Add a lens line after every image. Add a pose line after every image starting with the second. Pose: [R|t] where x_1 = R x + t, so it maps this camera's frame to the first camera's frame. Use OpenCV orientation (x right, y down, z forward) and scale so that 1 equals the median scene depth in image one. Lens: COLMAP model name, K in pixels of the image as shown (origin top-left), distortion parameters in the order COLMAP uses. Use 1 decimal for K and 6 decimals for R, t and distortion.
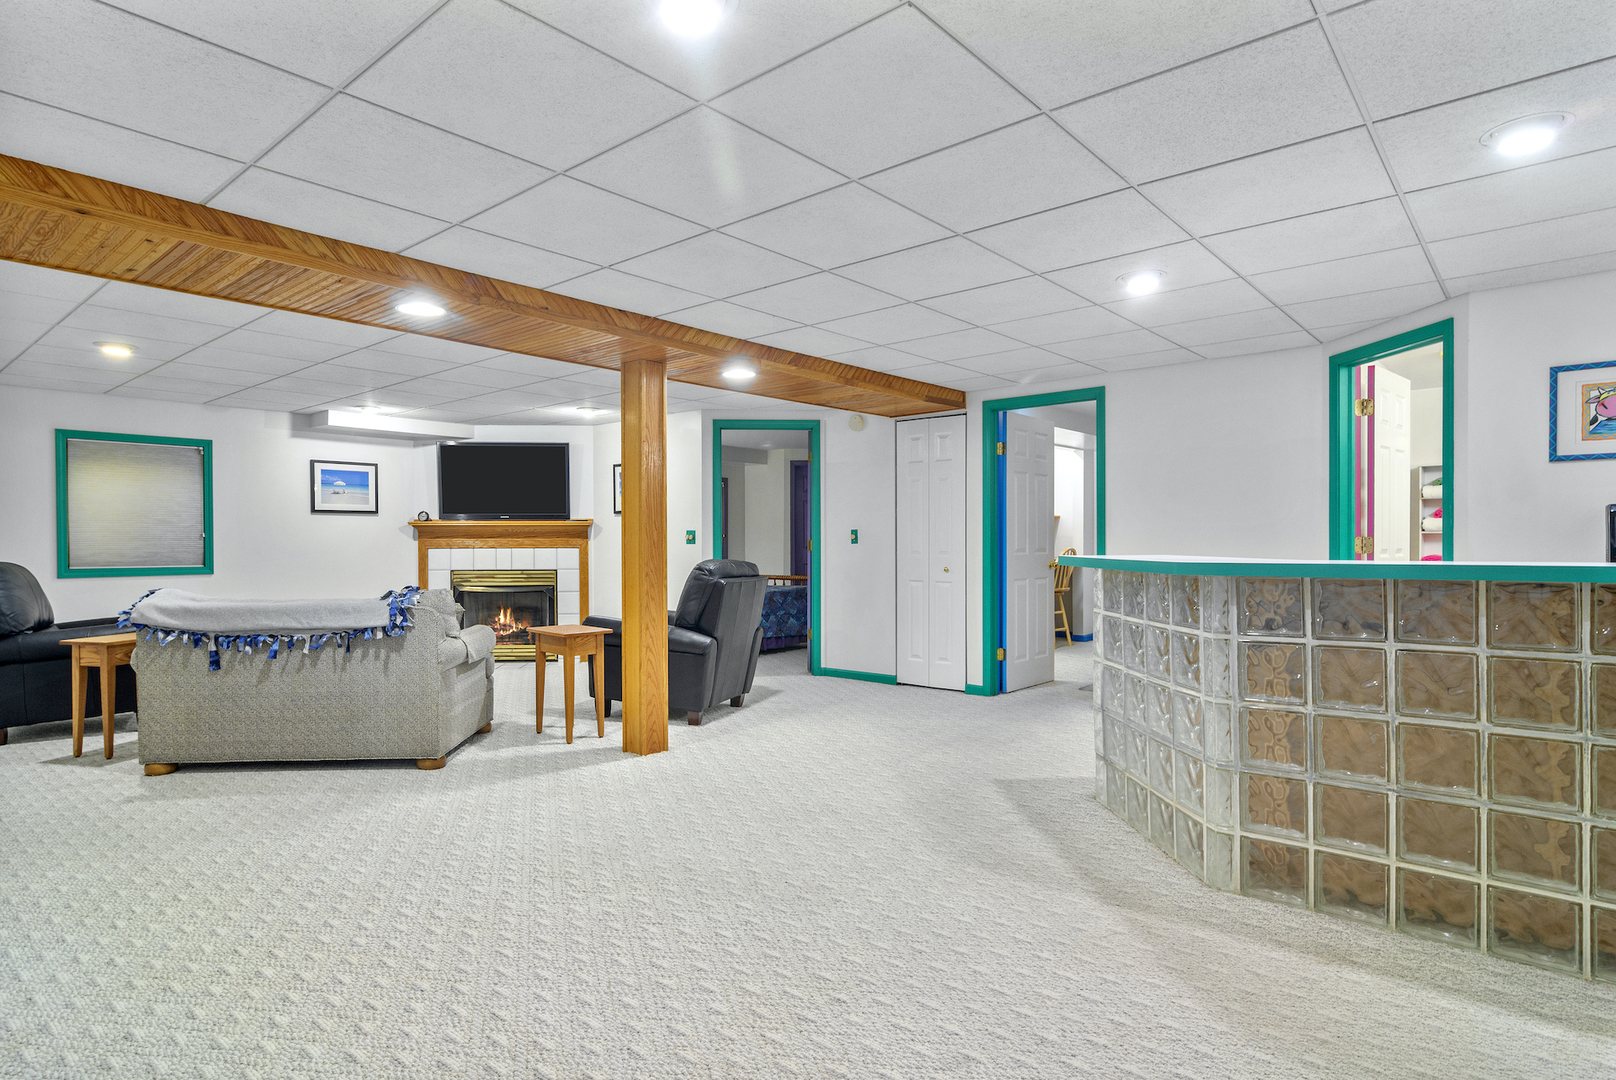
lens RADIAL K [[879.7, 0, 790.6], [0, 879.7, 548.4], [0, 0, 1]] dist [-0.001008, 0.002562]
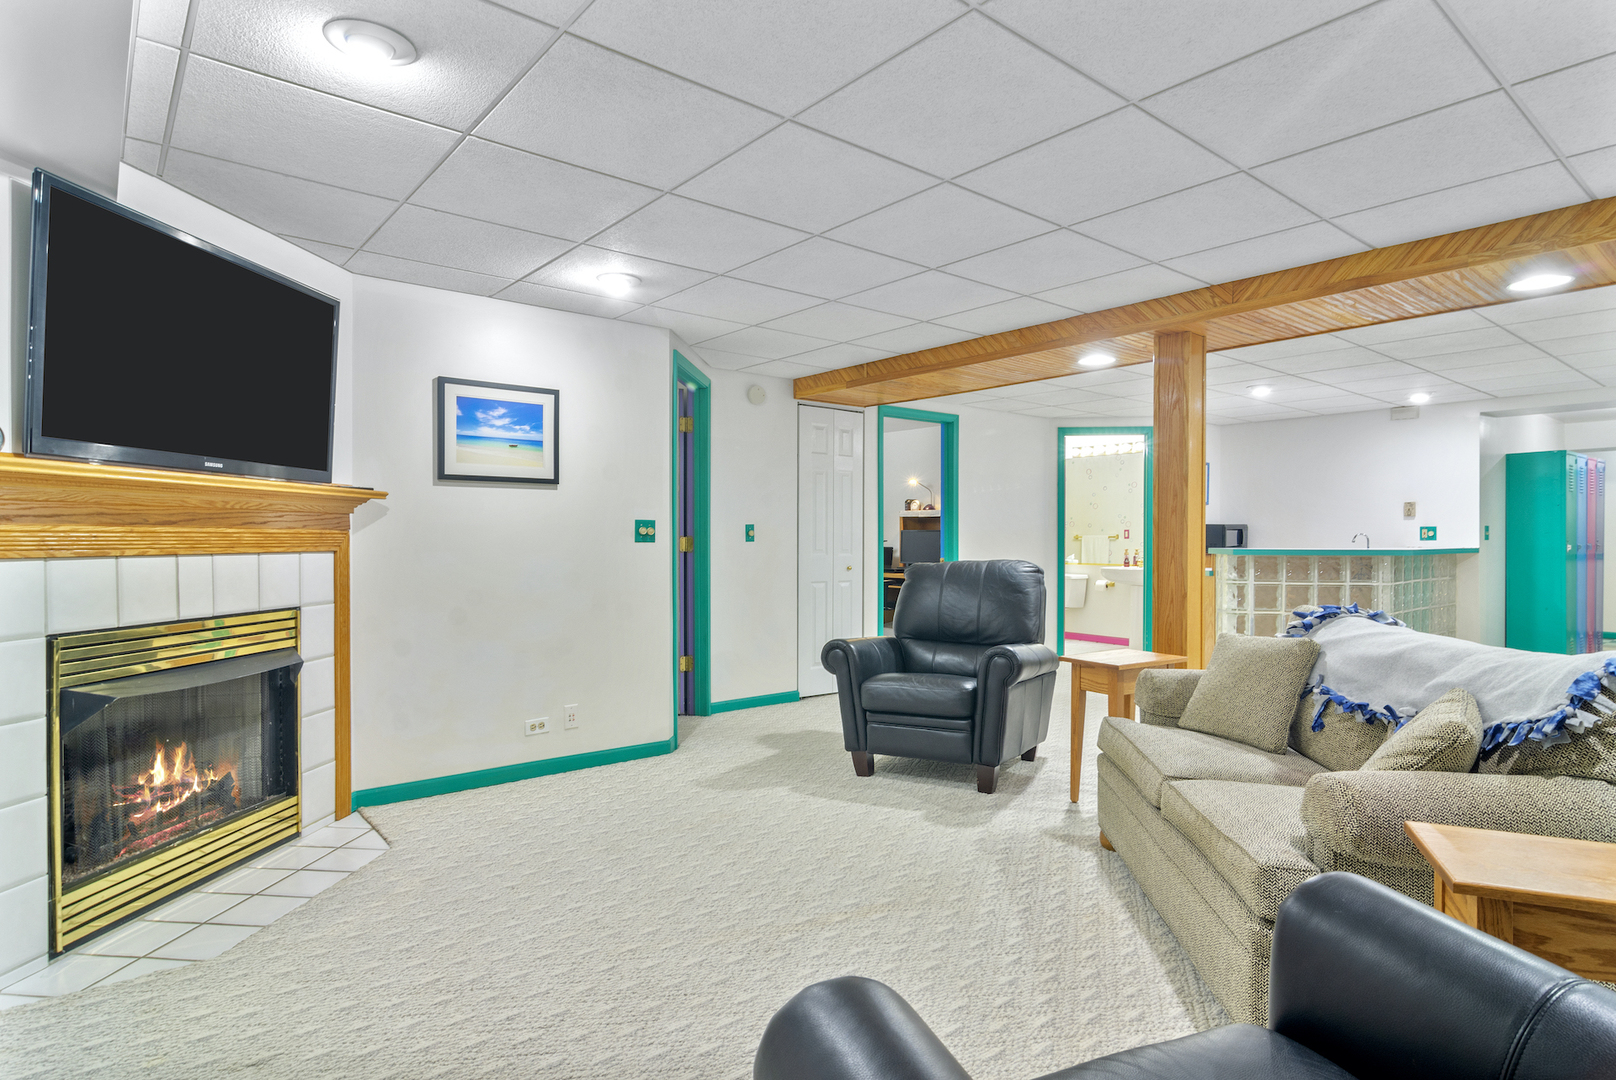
lens RADIAL K [[879.7, 0, 830.8], [0, 879.7, 540.8], [0, 0, 1]] dist [-0.001008, 0.002562]
pose [[0.136952, 0.001633, 0.990576, -0.668320], [0.007557, 0.999968, -0.002693, -0.003238], [-0.990549, 0.007855, 0.136936, 0.752247]]
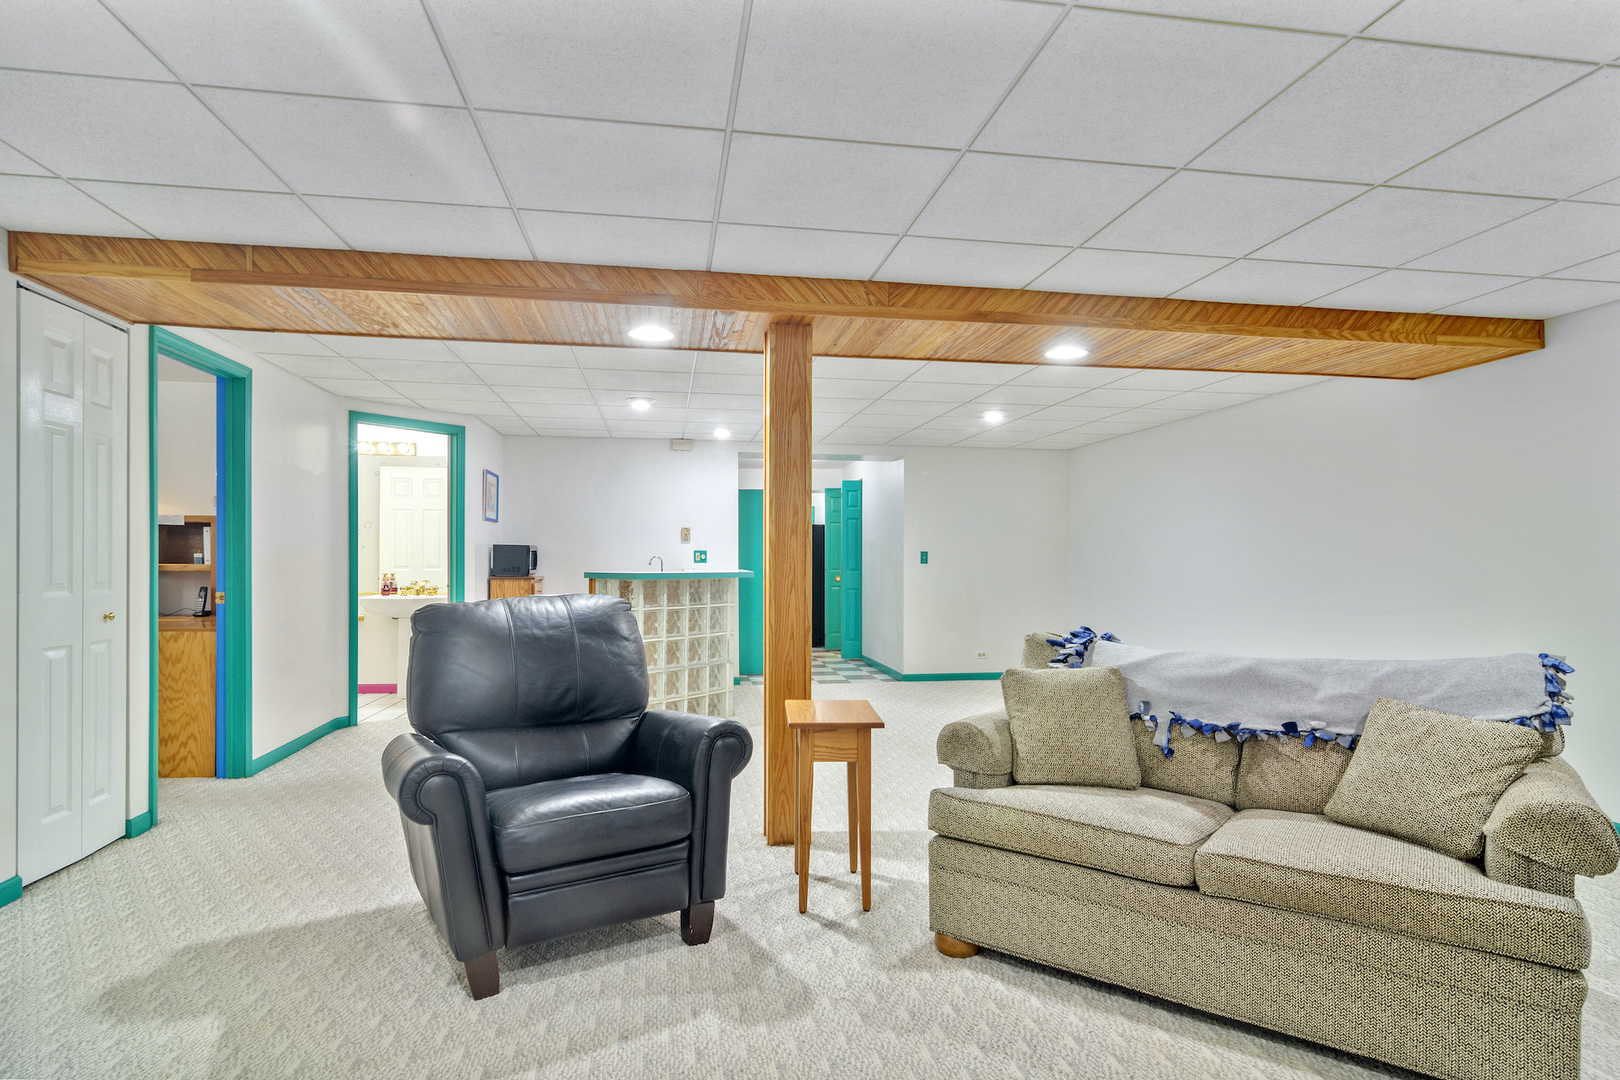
lens RADIAL K [[881.9, 0, 815.1], [0, 881.9, 554.3], [0, 0, 1]] dist [-0.001008, 0.002562]
pose [[-0.781708, 0.006653, 0.623610, -0.402553], [0.006017, 0.999977, -0.003126, -0.007512], [-0.623616, 0.001309, -0.781730, 0.971304]]
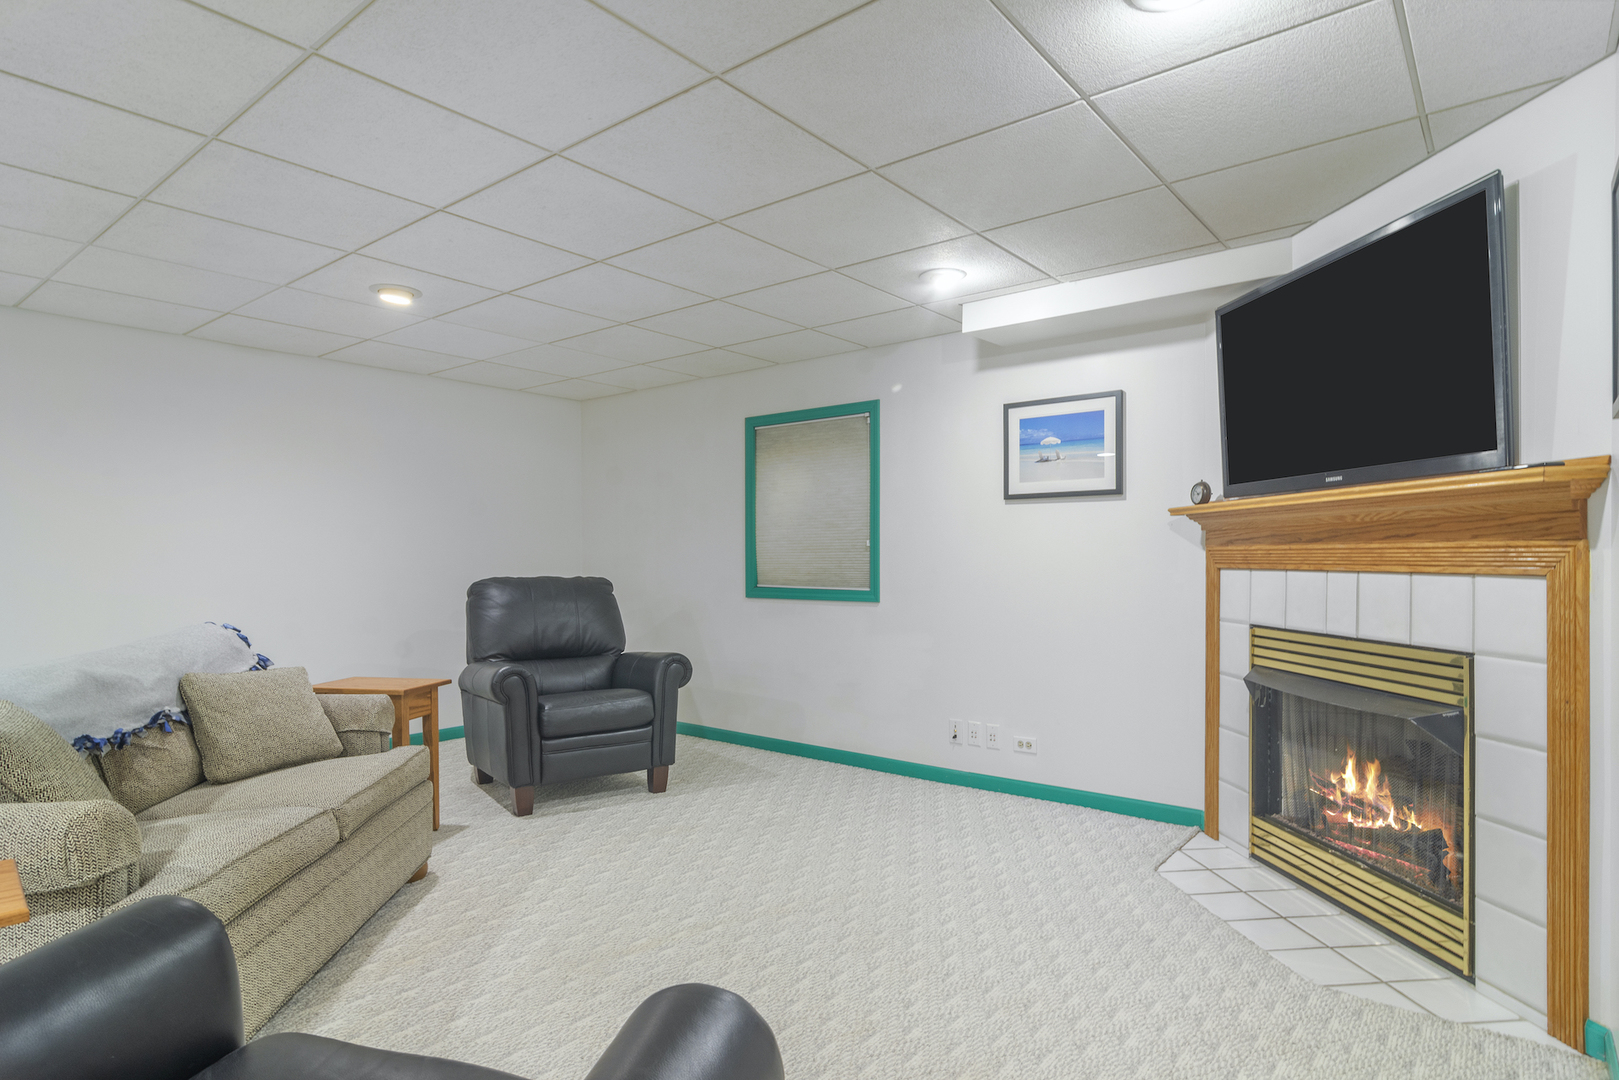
lens RADIAL K [[881.4, 0, 811.3], [0, 881.4, 552.6], [0, 0, 1]] dist [-0.001008, 0.002562]
pose [[0.035519, -0.001569, -0.999368, 0.003085], [-0.008152, 0.999965, -0.001859, -0.005631], [0.999336, 0.008213, 0.035505, 0.833134]]
